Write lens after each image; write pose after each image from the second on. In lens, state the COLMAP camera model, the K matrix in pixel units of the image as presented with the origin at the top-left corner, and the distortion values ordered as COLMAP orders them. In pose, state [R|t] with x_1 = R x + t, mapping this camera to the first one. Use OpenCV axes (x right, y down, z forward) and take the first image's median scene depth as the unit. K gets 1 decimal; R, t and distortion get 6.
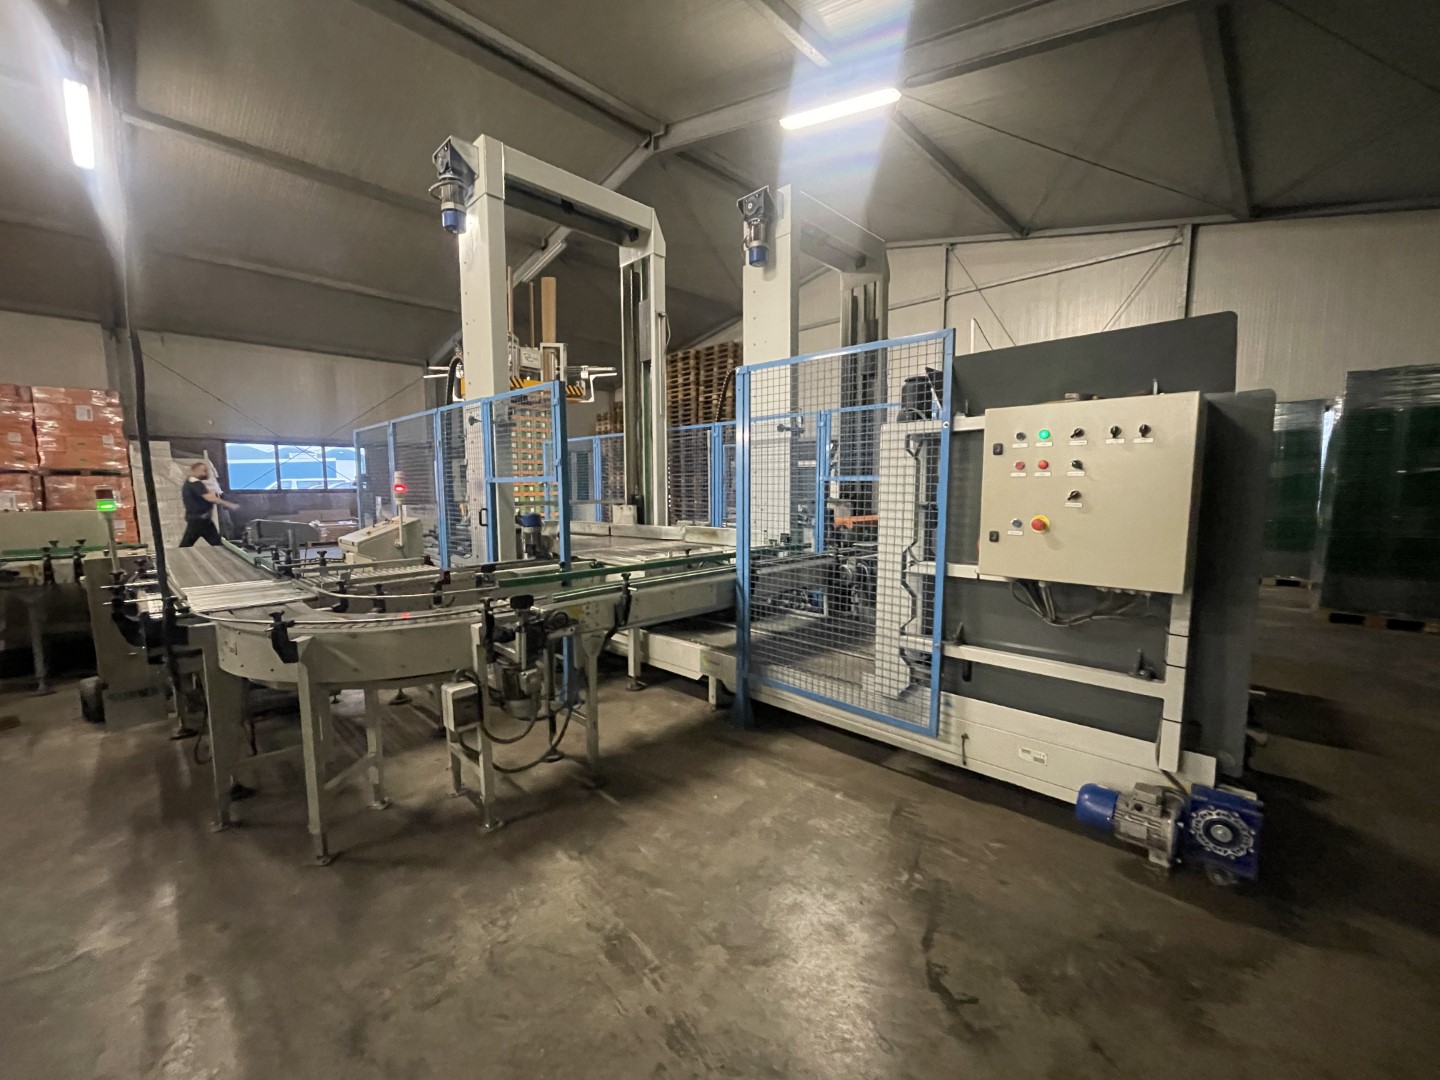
lens RADIAL K [[578.1, 0, 719.7], [0, 578.1, 545.0], [0, 0, 1]] dist [-0.003656, 0.000149]
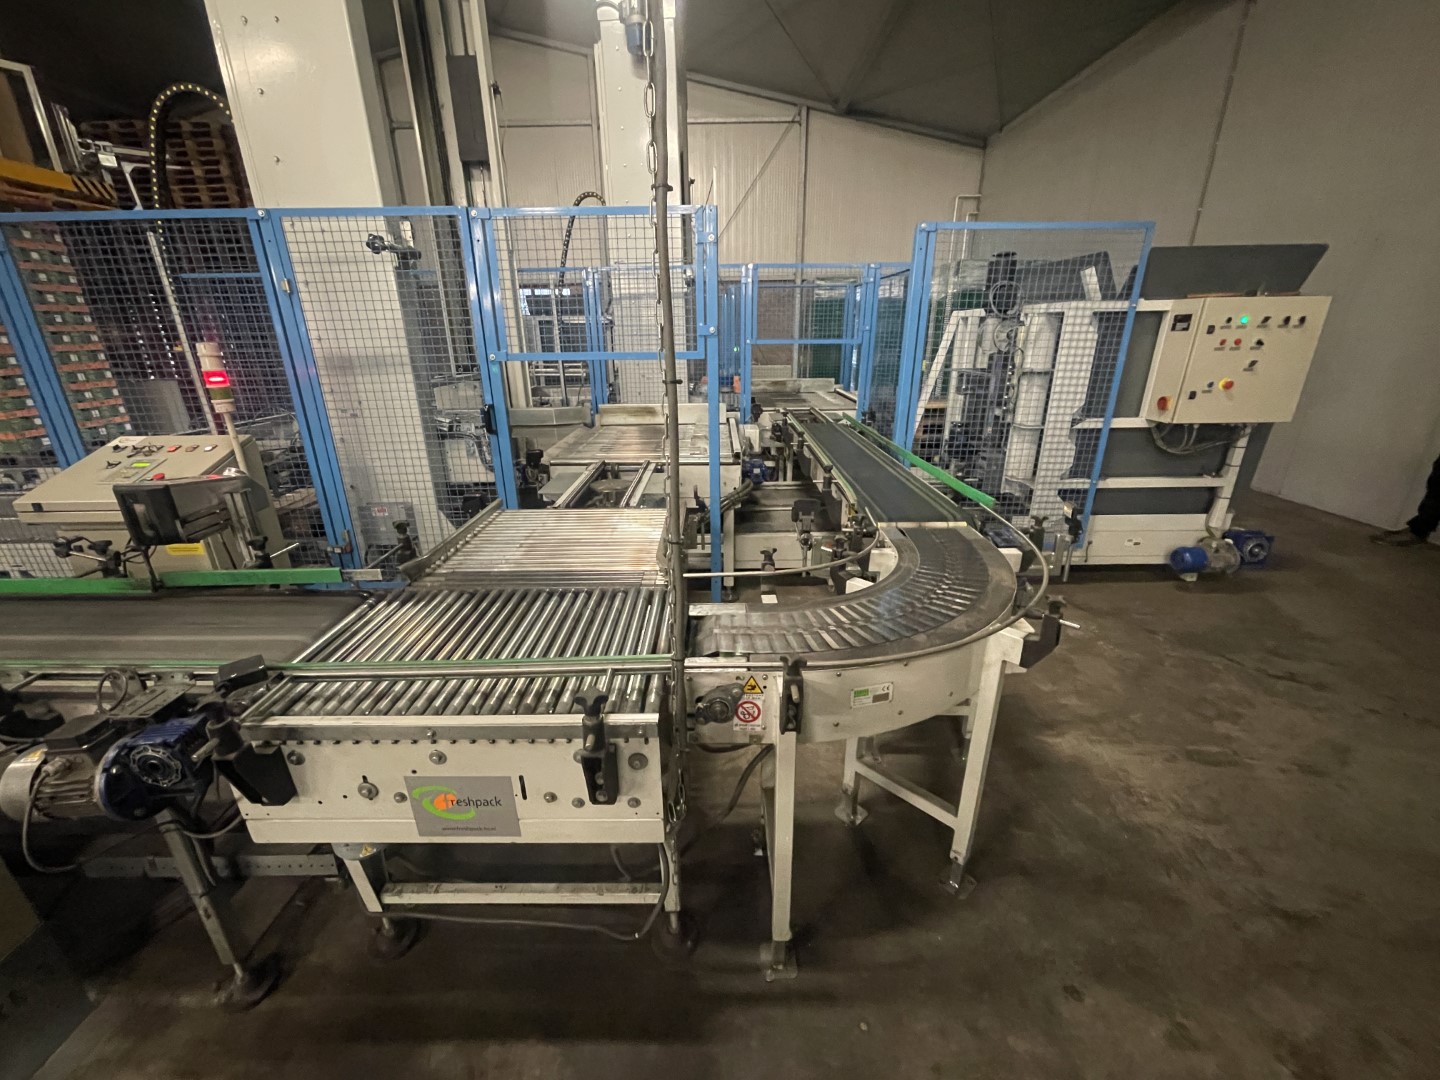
lens RADIAL K [[578.1, 0, 717.0], [0, 578.1, 540.2], [0, 0, 1]] dist [-0.003656, 0.000149]
pose [[0.717597, -0.239149, 0.654112, -1.079521], [0.077993, 0.960883, 0.265745, -0.110947], [-0.692078, -0.139682, 0.708179, 0.603864]]
